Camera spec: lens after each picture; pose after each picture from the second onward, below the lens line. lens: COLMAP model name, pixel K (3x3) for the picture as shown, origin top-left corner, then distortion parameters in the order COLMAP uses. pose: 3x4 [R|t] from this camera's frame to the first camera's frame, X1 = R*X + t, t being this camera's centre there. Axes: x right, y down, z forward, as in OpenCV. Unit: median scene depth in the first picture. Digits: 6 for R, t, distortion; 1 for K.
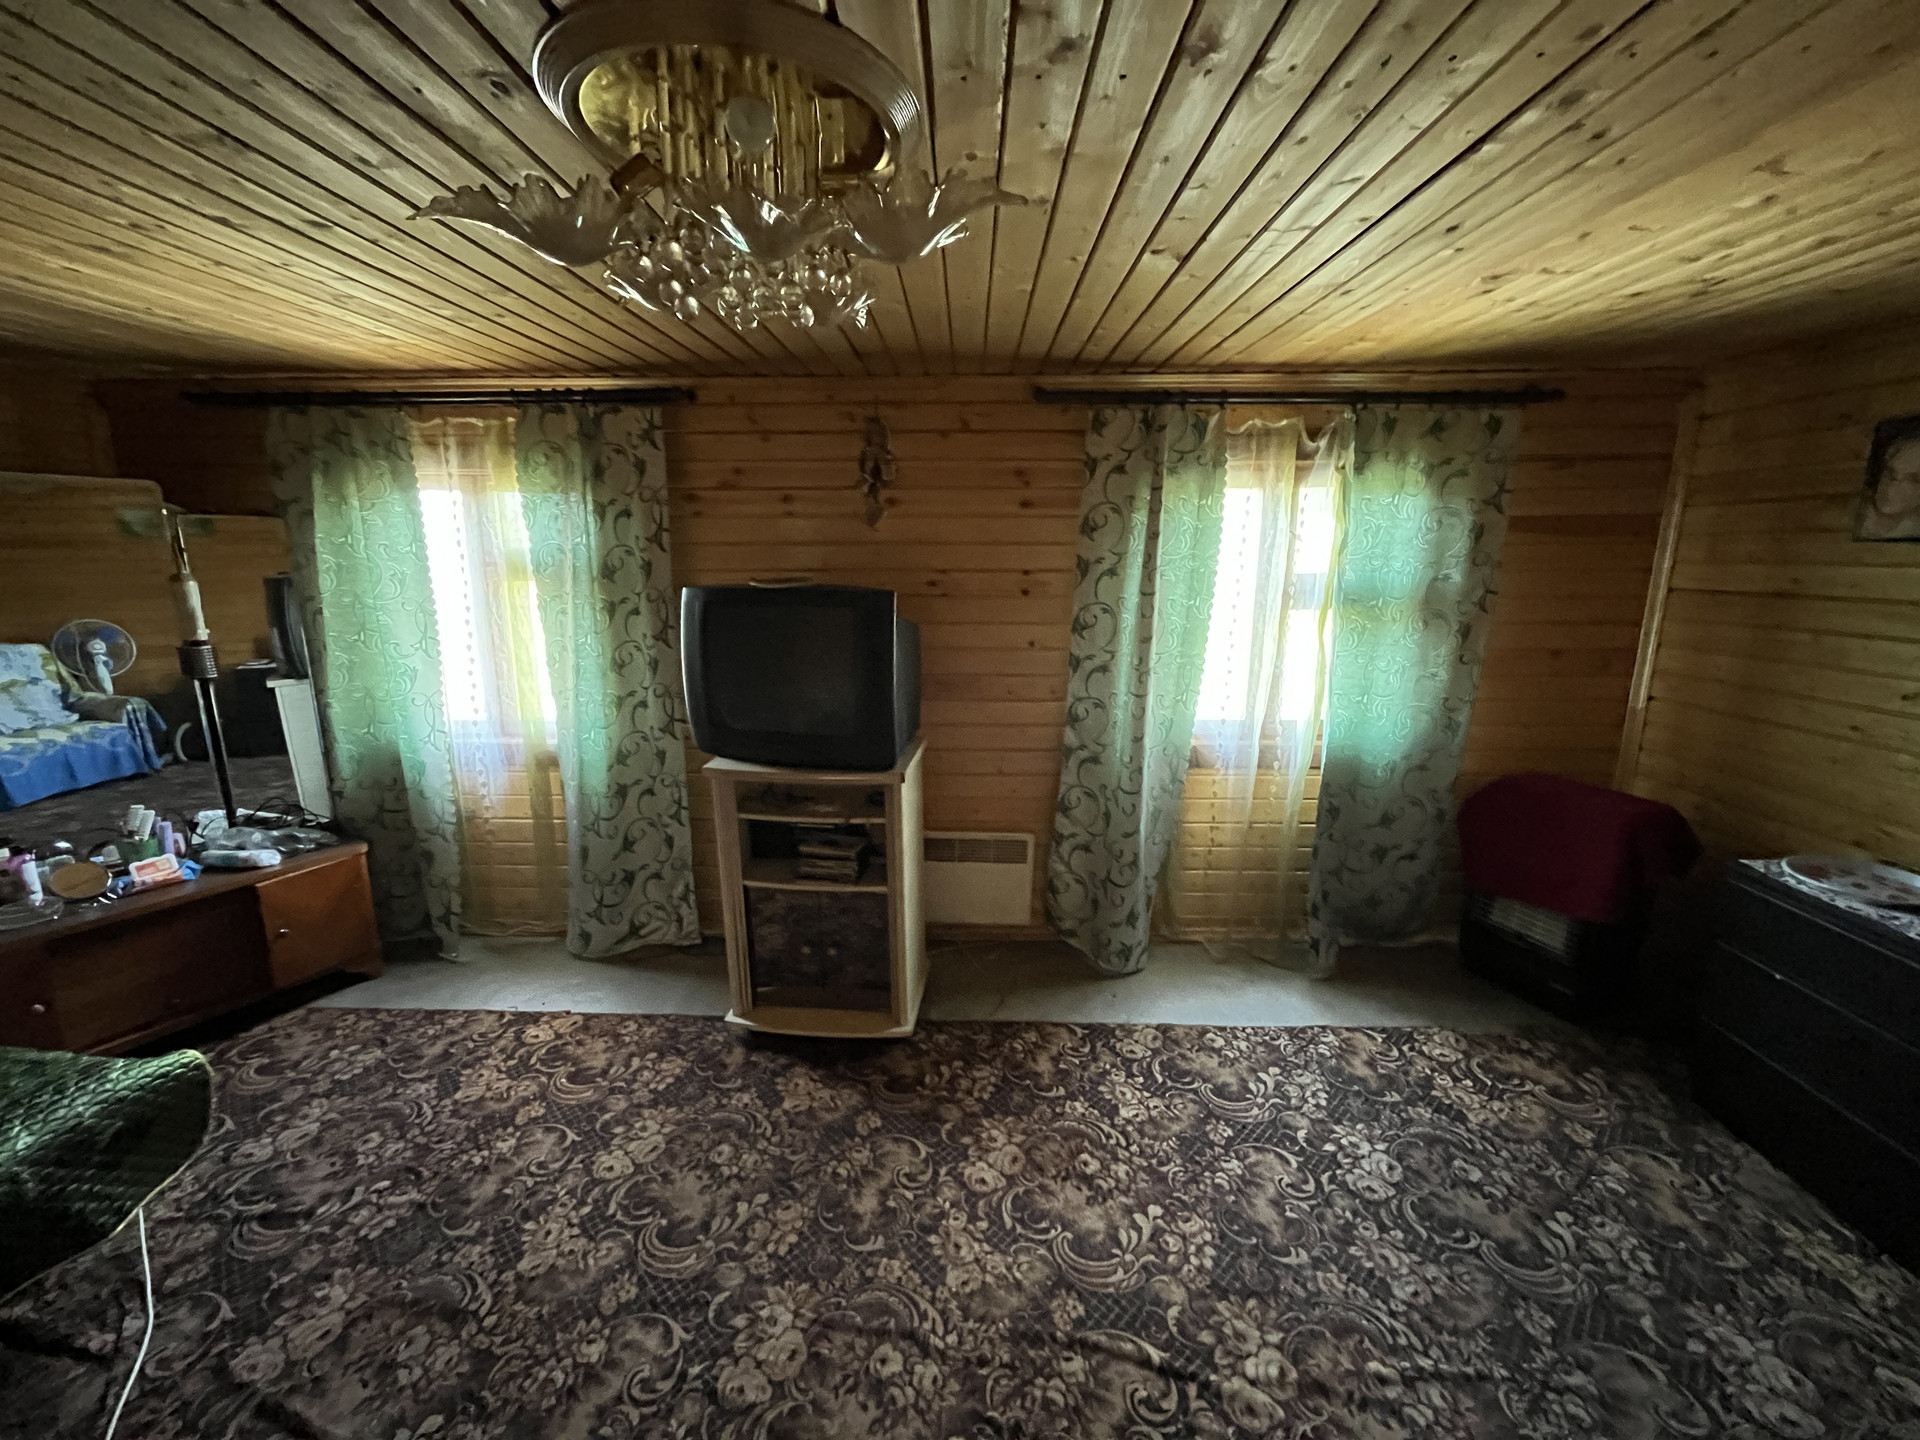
lens RADIAL K [[777.2, 0, 971.7], [0, 777.2, 714.7], [0, 0, 1]] dist [-0.006551, 0.000350]
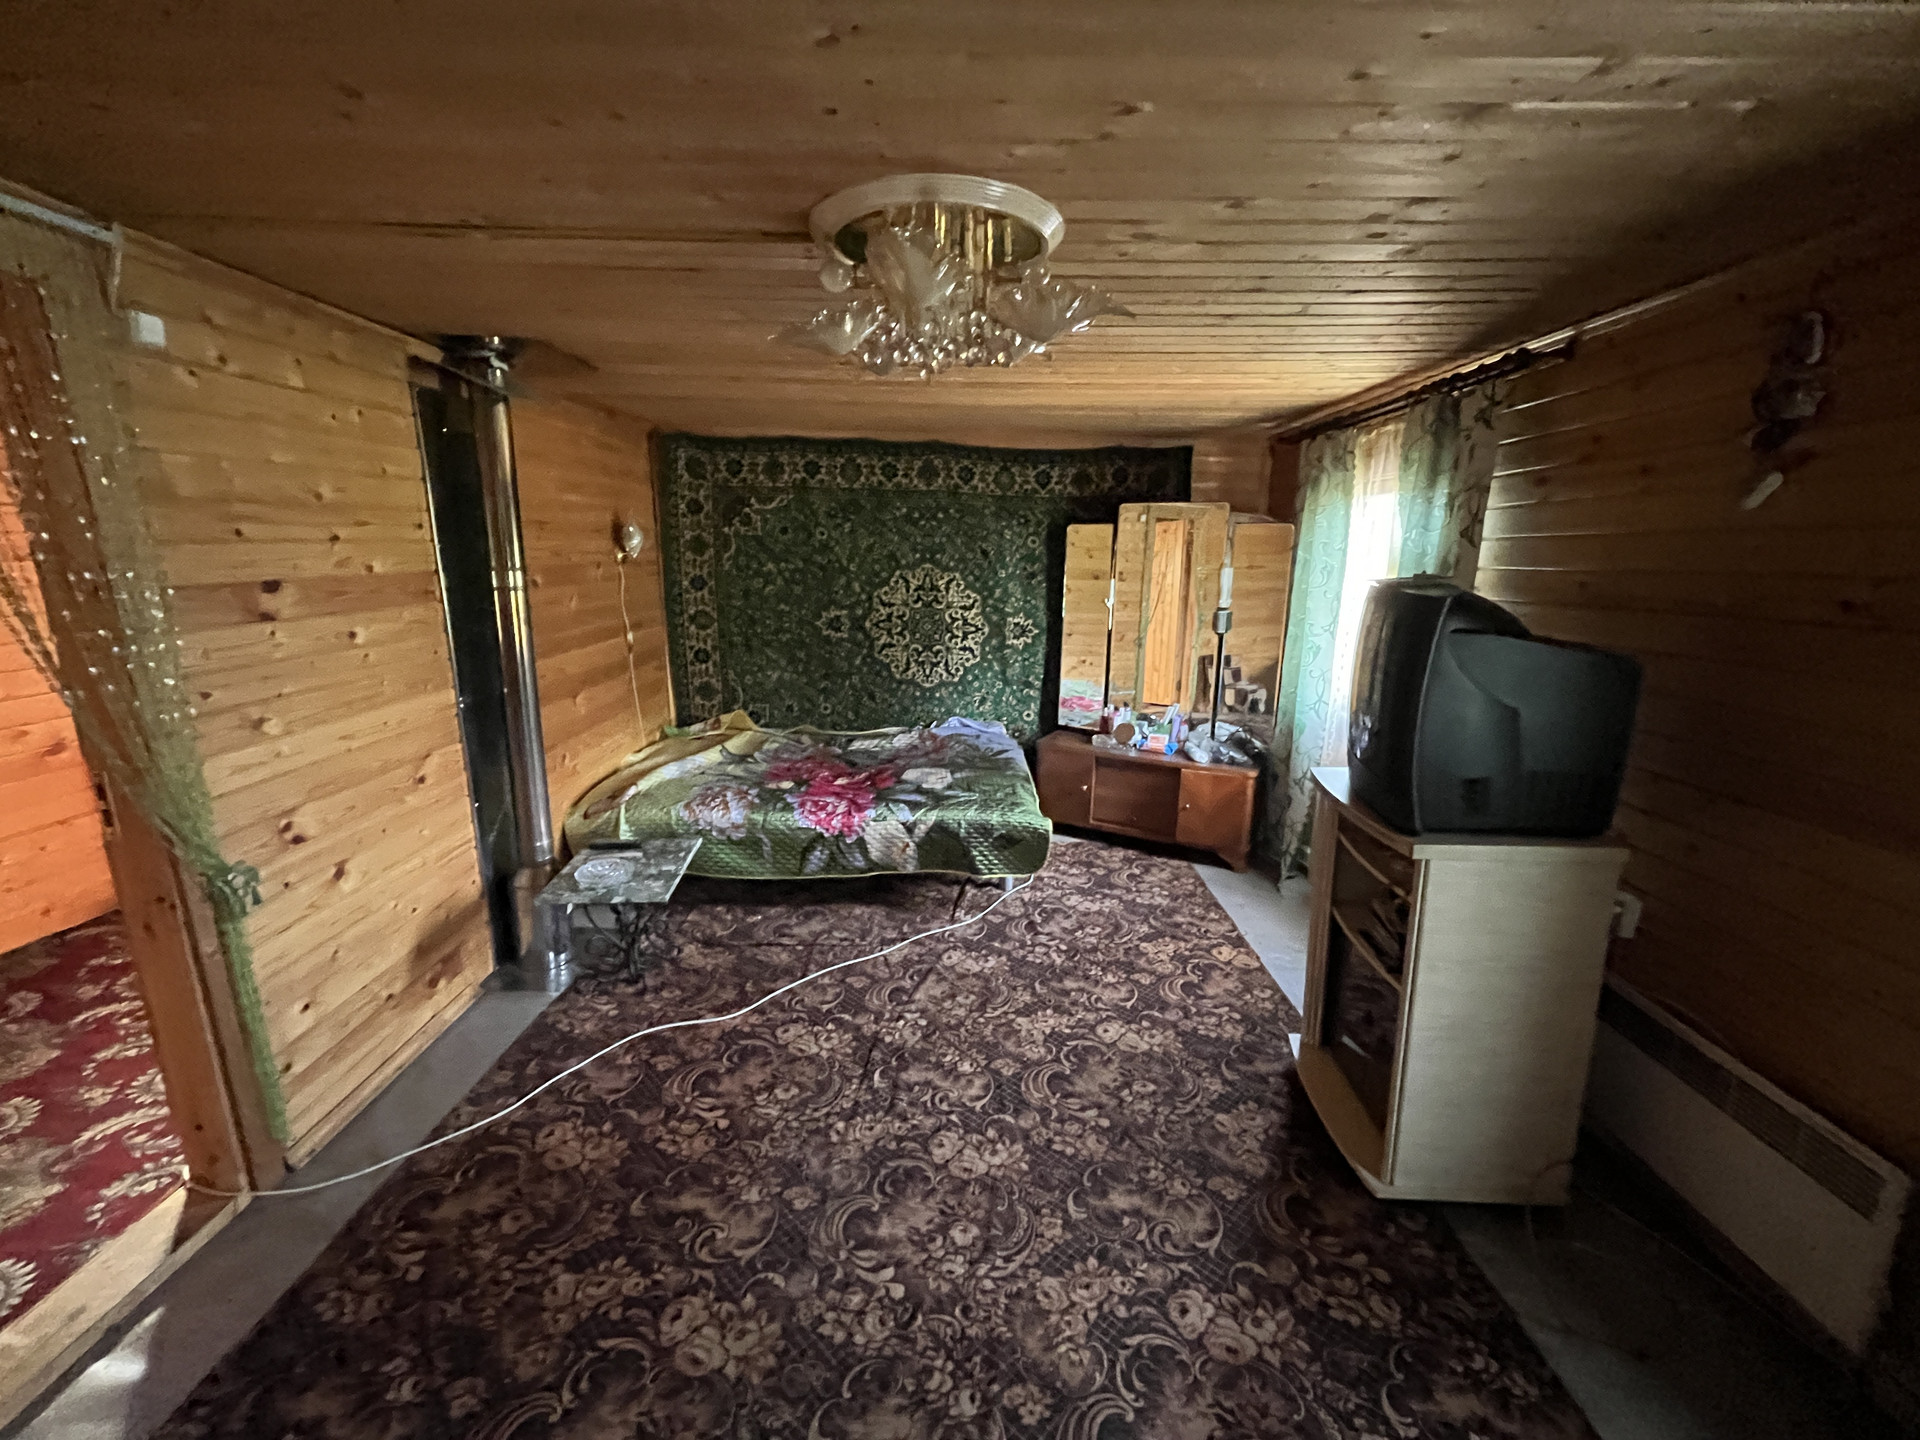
lens RADIAL K [[777.2, 0, 956.0], [0, 777.2, 719.9], [0, 0, 1]] dist [-0.006551, 0.000350]
pose [[0.016224, 0.209641, -0.977644, 0.722937], [-0.213159, 0.956020, 0.201466, -0.112450], [0.976883, 0.205125, 0.060197, 0.631371]]
